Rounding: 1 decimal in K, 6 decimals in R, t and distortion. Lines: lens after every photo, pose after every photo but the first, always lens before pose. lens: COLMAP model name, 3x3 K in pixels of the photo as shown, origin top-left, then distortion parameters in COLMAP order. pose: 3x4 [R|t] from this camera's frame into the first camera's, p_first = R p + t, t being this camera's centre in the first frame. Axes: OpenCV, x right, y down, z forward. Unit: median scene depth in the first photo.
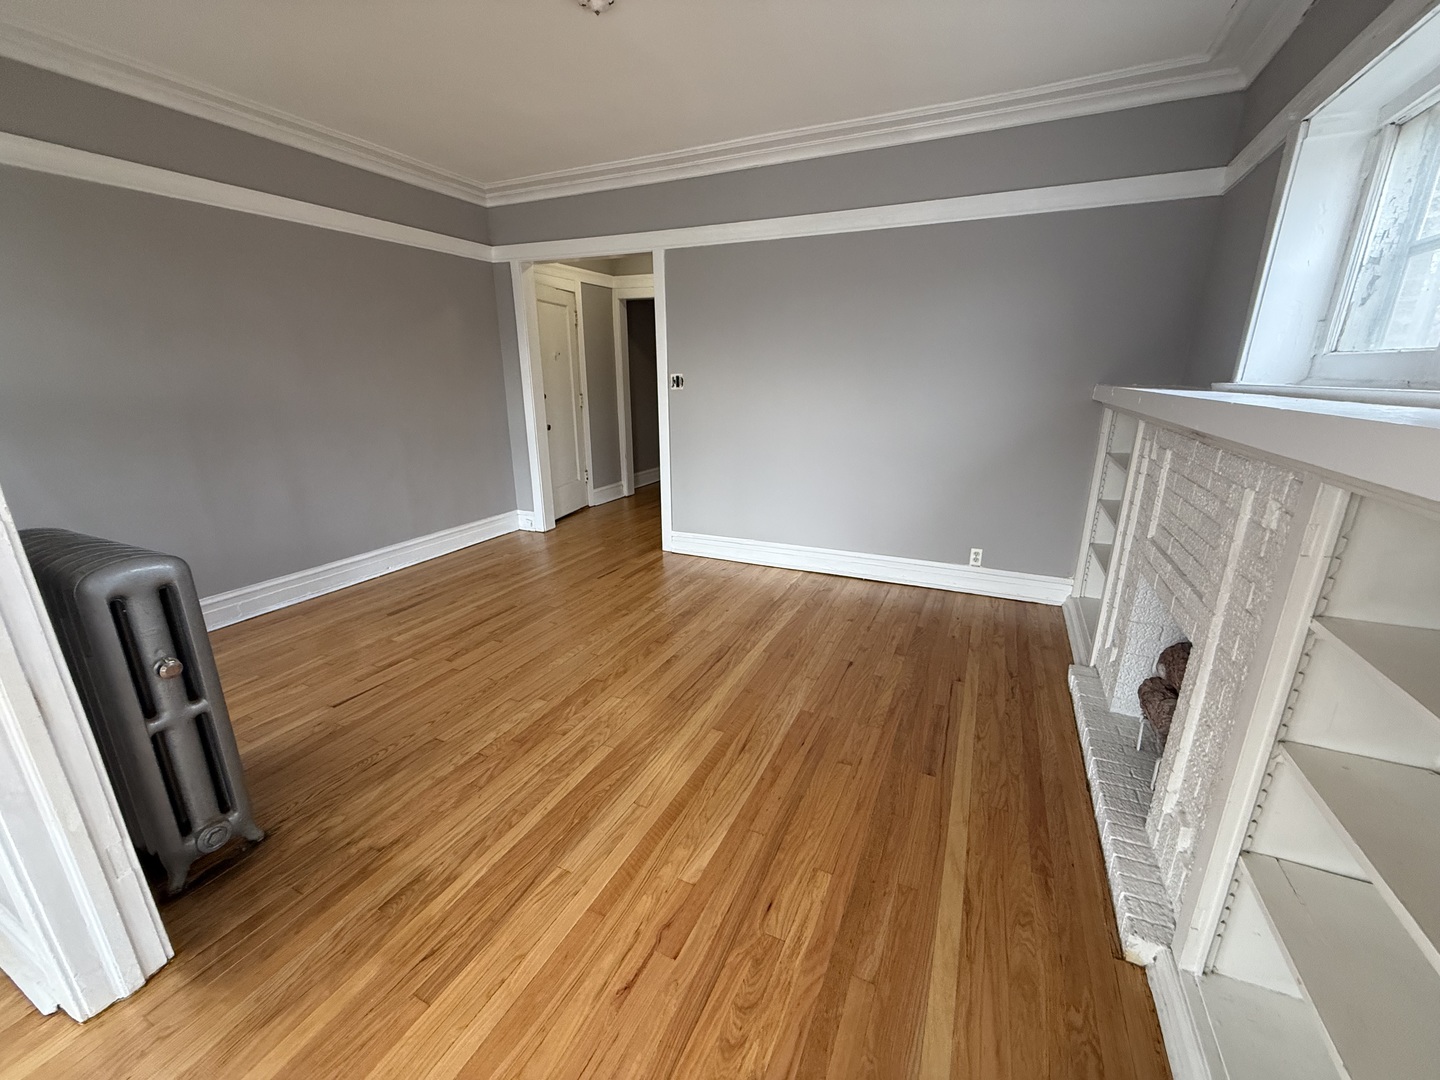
lens RADIAL K [[571.8, 0, 717.1], [0, 571.8, 537.6], [0, 0, 1]] dist [0.000605, -0.000269]
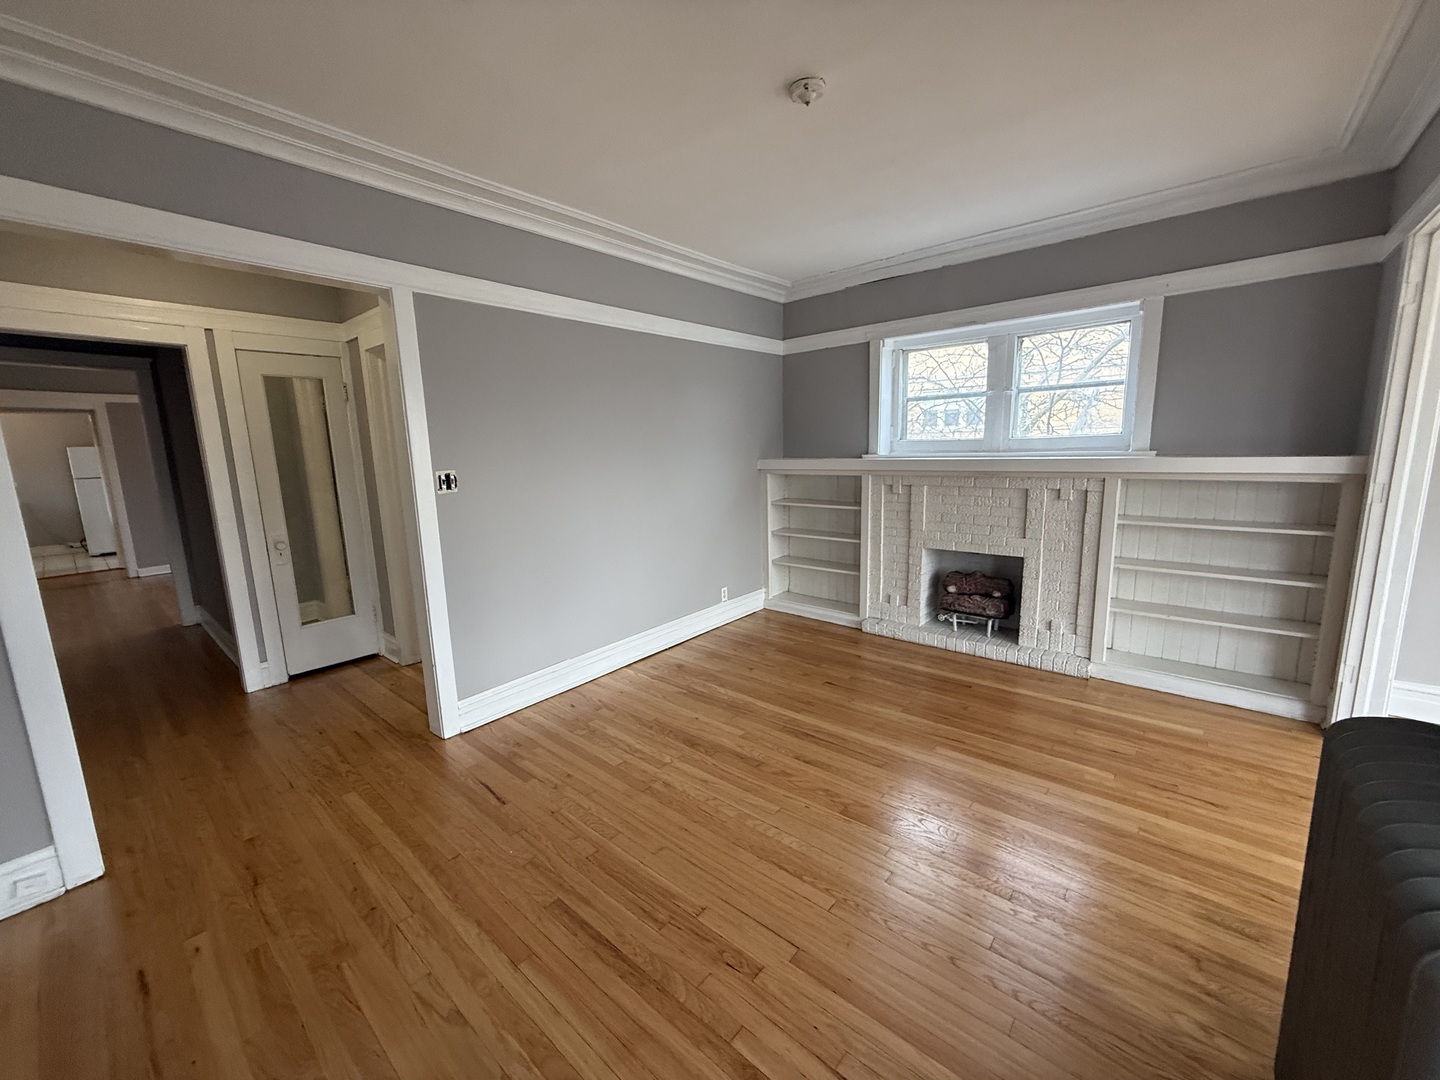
lens RADIAL K [[571.8, 0, 717.1], [0, 571.8, 537.6], [0, 0, 1]] dist [0.000605, -0.000269]
pose [[0.266259, -0.166950, 0.949333, -0.836317], [0.295068, 0.951722, 0.084613, -0.224479], [-0.917628, 0.257589, 0.302666, 0.670531]]
